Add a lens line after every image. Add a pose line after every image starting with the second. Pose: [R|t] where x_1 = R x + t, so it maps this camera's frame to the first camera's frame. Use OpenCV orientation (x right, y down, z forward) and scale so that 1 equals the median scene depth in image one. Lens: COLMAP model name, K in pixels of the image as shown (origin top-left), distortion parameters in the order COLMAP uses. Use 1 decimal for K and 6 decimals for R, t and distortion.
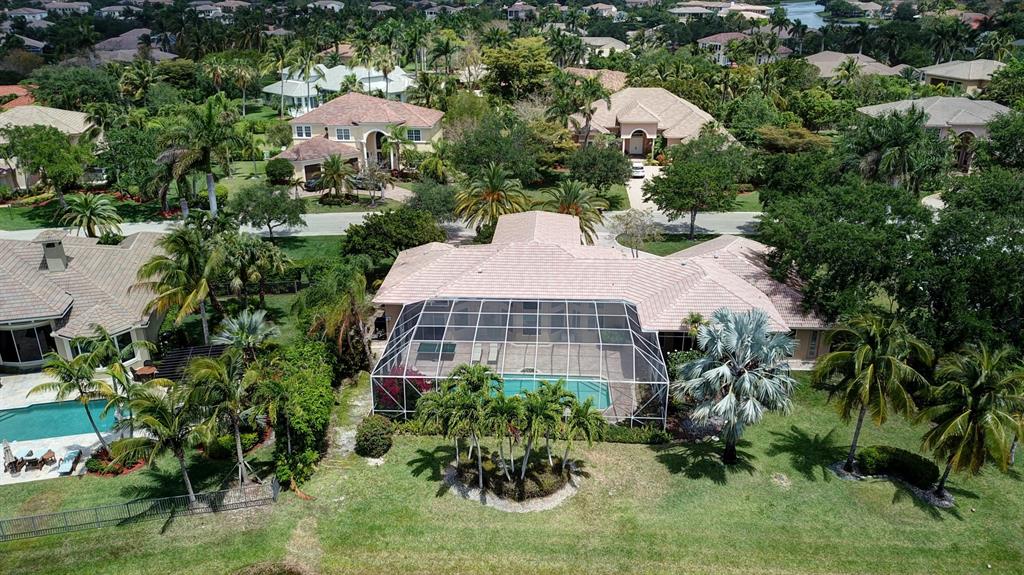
lens RADIAL K [[802.5, 0, 512.0], [0, 802.5, 287.5], [0, 0, 1]] dist [0.004969, 0.003298]
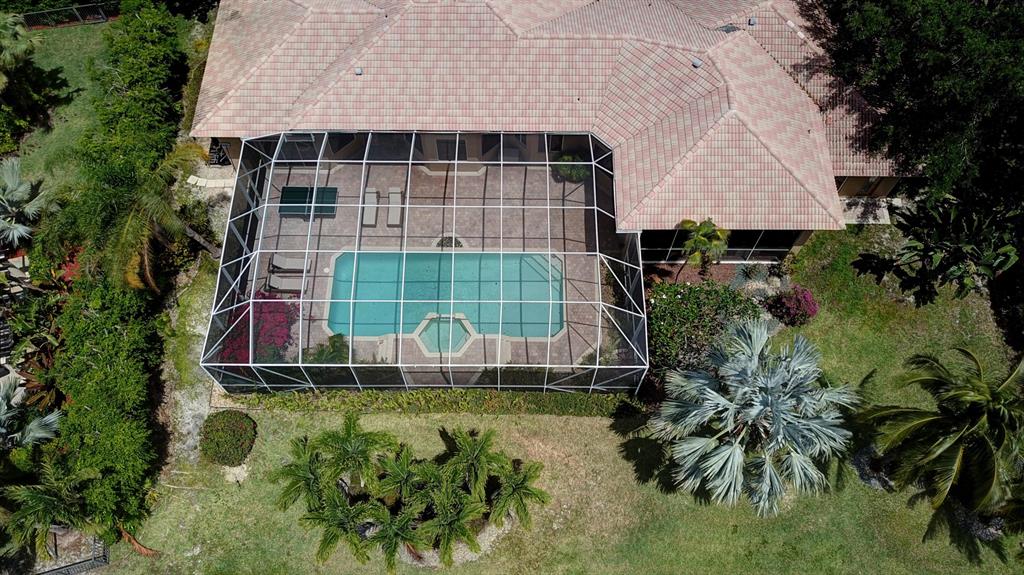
lens RADIAL K [[802.5, 0, 512.0], [0, 802.5, 287.5], [0, 0, 1]] dist [0.004969, 0.003298]
pose [[0.999006, -0.039065, 0.021492, 0.070412], [0.014378, 0.738523, 0.674075, -0.392120], [-0.042205, -0.673096, 0.738350, 0.562066]]
